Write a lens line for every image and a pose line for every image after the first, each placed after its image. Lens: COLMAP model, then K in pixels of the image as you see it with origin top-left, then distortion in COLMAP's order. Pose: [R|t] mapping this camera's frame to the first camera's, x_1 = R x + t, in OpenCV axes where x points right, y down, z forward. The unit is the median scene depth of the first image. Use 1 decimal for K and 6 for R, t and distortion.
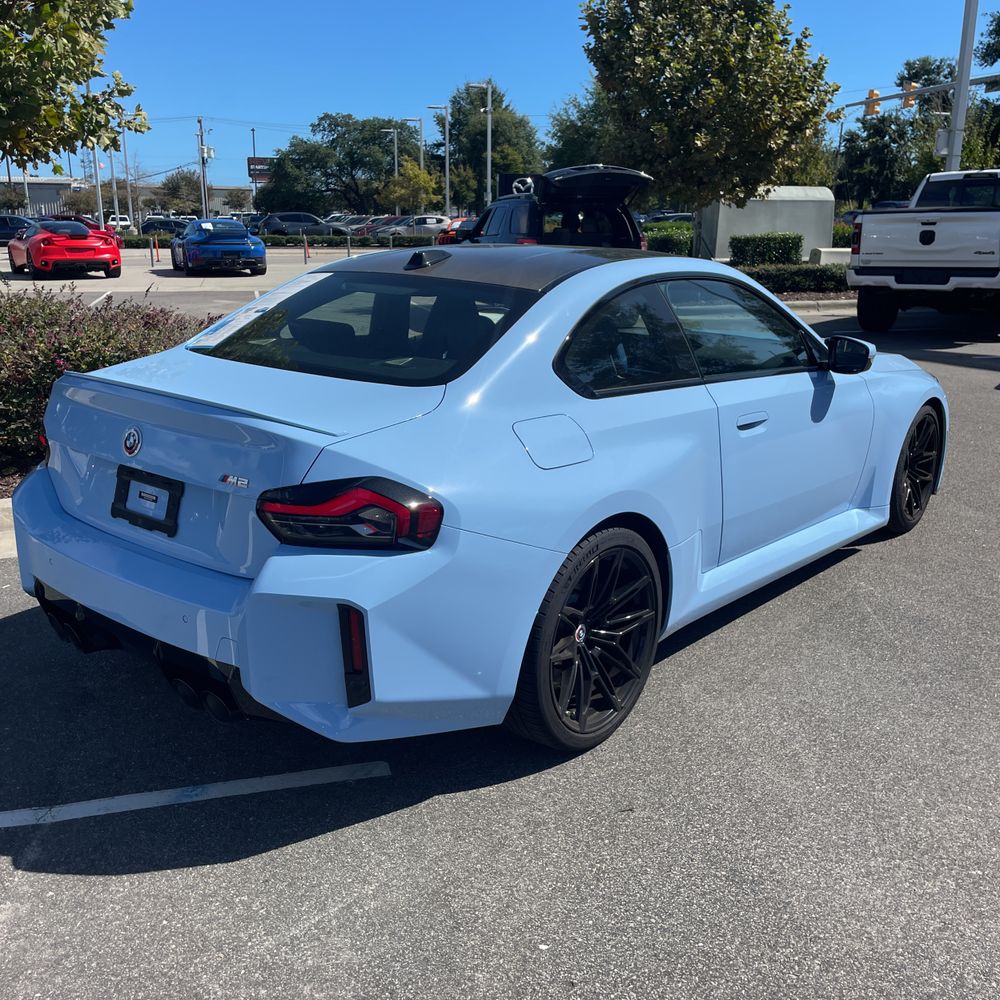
lens RADIAL K [[1012.8, 0, 504.7], [0, 1012.8, 507.4], [0, 0, 1]] dist [0.088809, -0.122372]
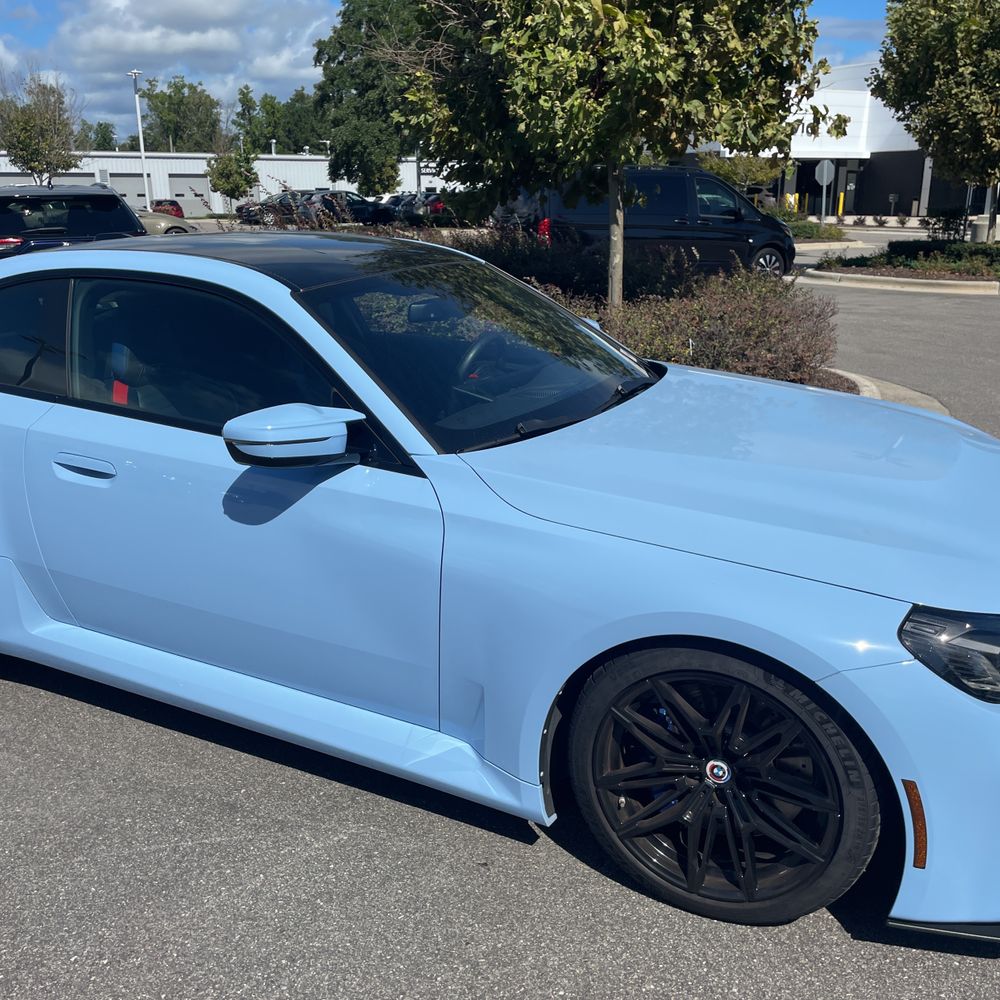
lens RADIAL K [[1018.9, 0, 500.0], [0, 1018.9, 500.0], [0, 0, 1]] dist [0.084126, -0.132102]
pose [[0.221879, 0.272165, -0.936321, 0.240550], [-0.256830, 0.942659, 0.213147, -0.070607], [0.940643, 0.193182, 0.279056, 0.246256]]
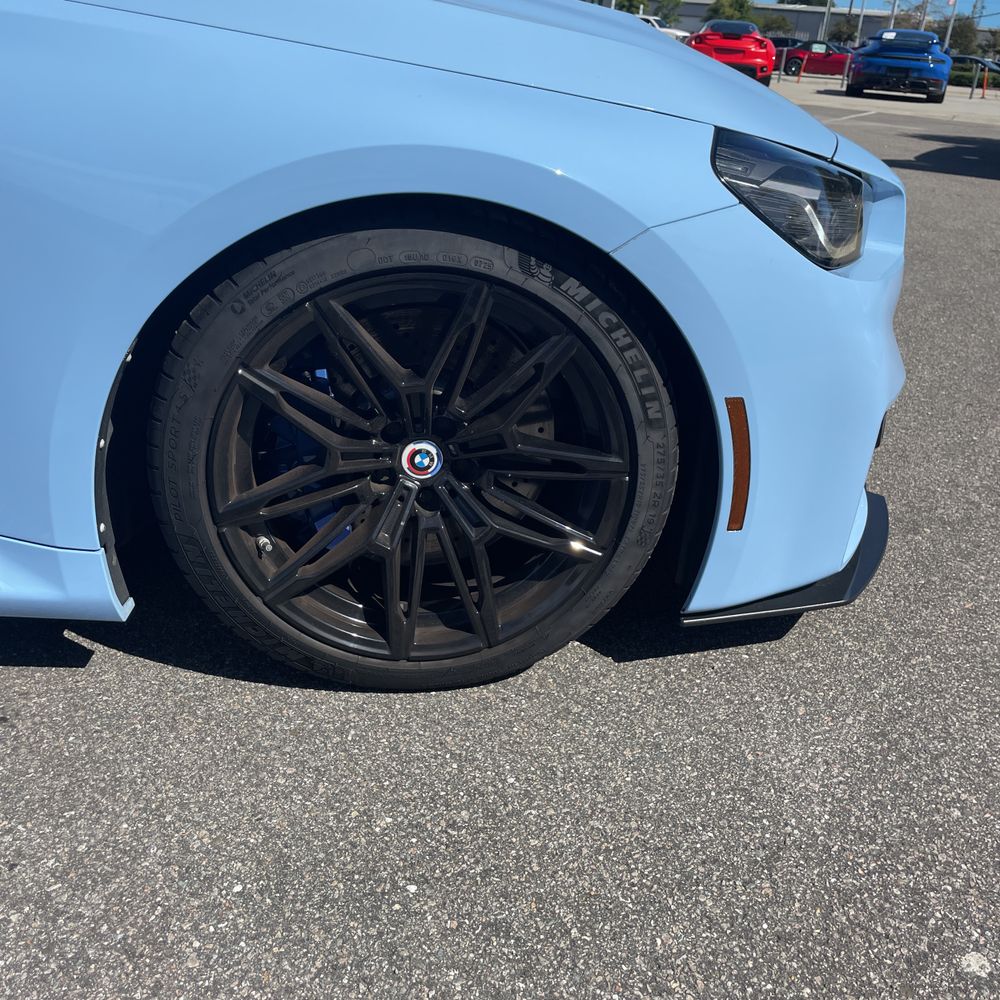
lens RADIAL K [[1012.8, 0, 504.7], [0, 1012.8, 507.4], [0, 0, 1]] dist [0.088809, -0.122372]
pose [[0.719072, 0.340983, -0.605530, 0.182671], [-0.260955, 0.940070, 0.219480, -0.029660], [0.644079, 0.000194, 0.764959, 0.260869]]
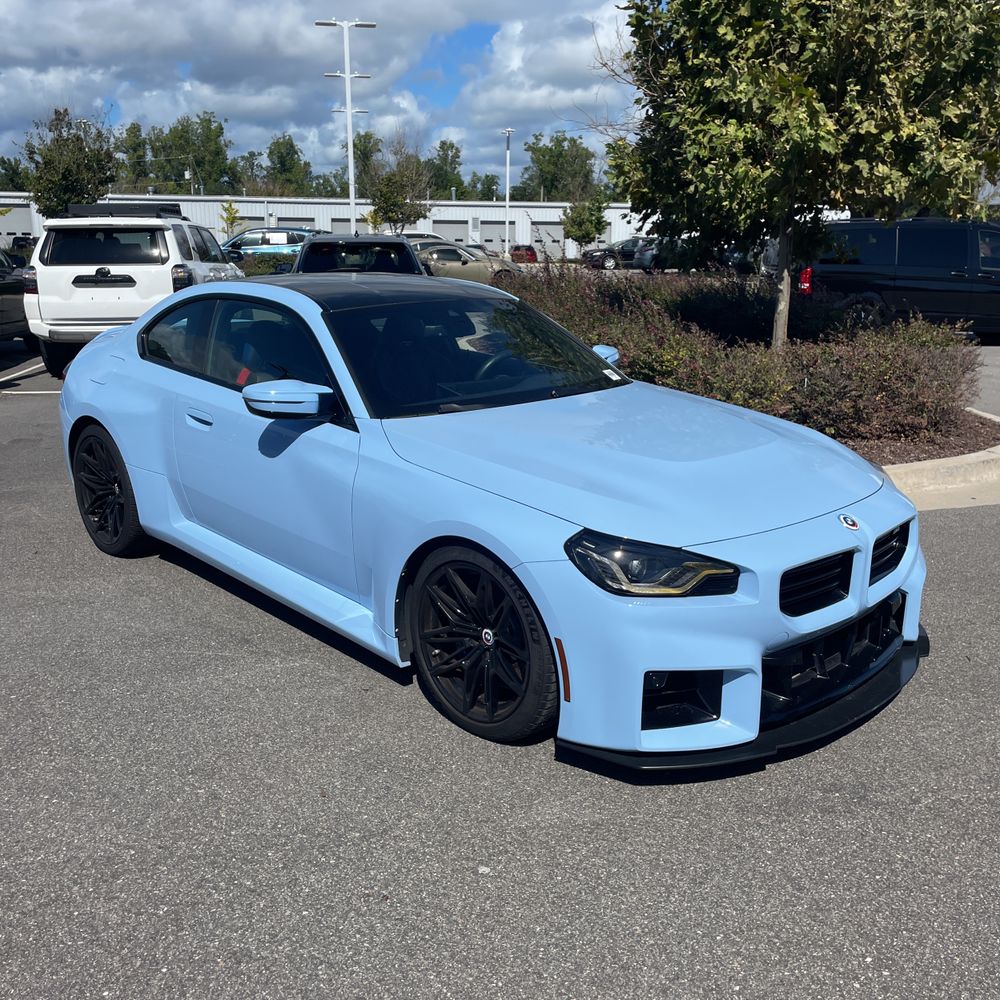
lens RADIAL K [[1015.7, 0, 492.4], [0, 1015.7, 498.4], [0, 0, 1]] dist [0.092222, -0.141097]
pose [[-0.124945, 0.237316, -0.963364, 0.319984], [-0.276373, 0.924217, 0.263517, -0.094681], [0.952894, 0.299173, -0.049888, 0.323952]]
